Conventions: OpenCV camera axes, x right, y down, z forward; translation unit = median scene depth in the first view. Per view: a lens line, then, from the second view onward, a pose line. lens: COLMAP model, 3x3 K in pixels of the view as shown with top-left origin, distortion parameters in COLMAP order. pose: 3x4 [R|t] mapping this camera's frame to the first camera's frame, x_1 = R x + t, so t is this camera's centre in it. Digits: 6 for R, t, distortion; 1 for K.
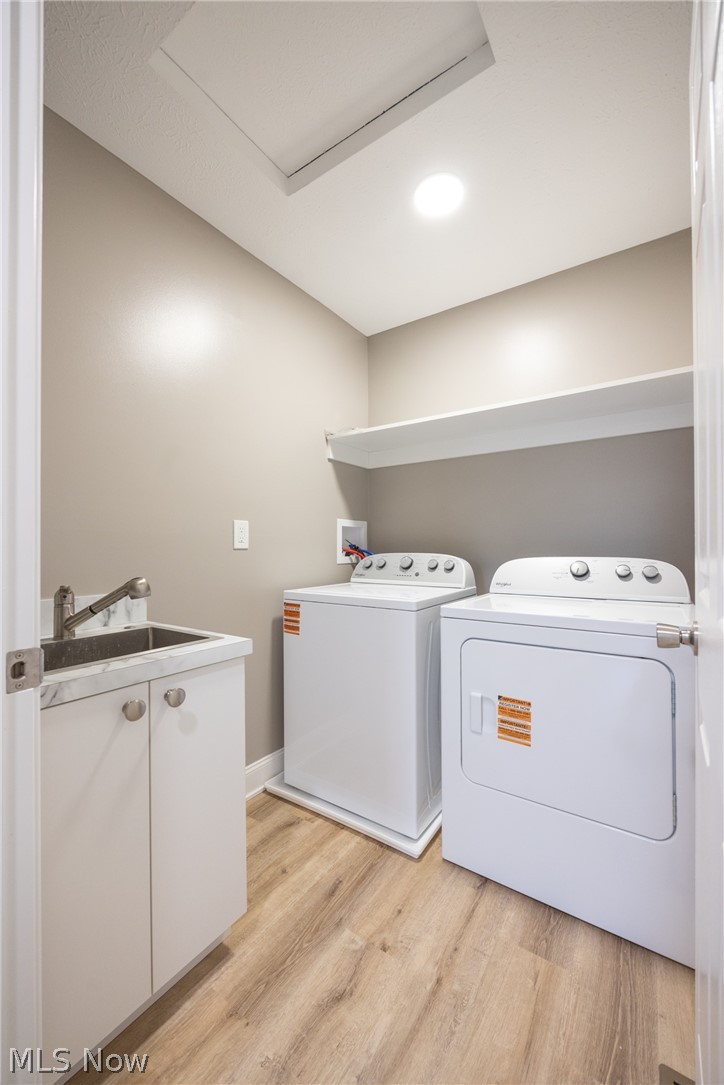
lens RADIAL K [[423.8, 0, 364.8], [0, 423.8, 548.7], [0, 0, 1]] dist [-0.003080, -0.000751]
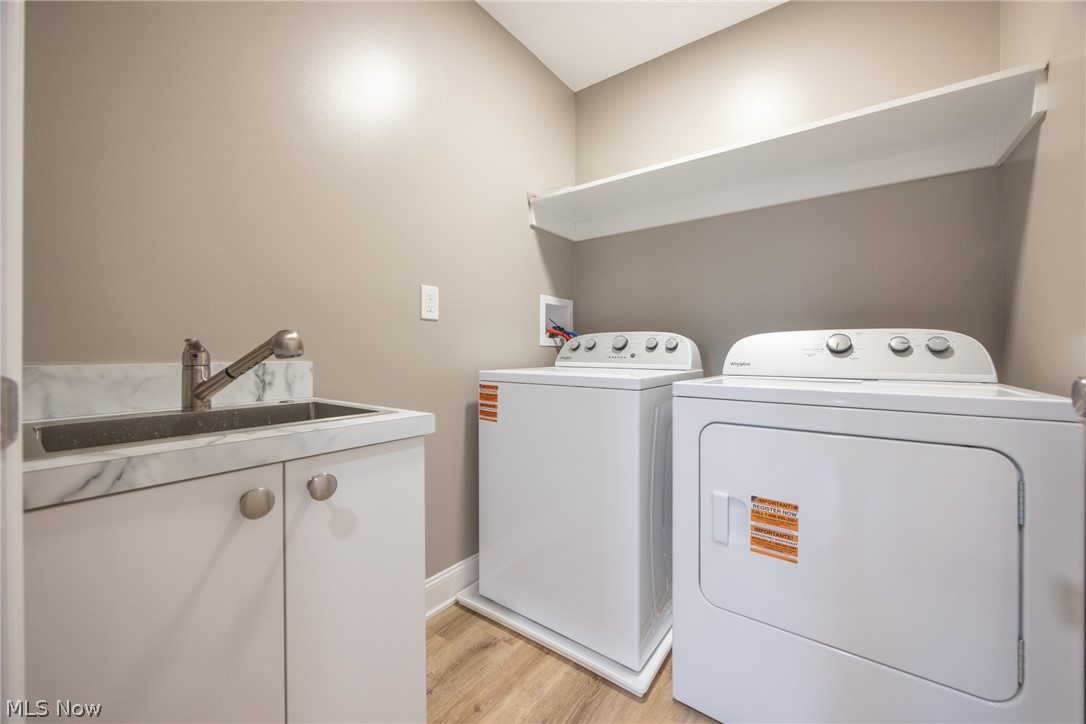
lens RADIAL K [[413.7, 0, 543.2], [0, 413.7, 353.4], [0, 0, 1]] dist [-0.003657, 0.000069]
pose [[0.999015, 0.004170, -0.044175, -0.029180], [-0.004275, 0.999988, -0.002268, 0.077819], [0.044165, 0.002455, 0.999021, 0.197621]]
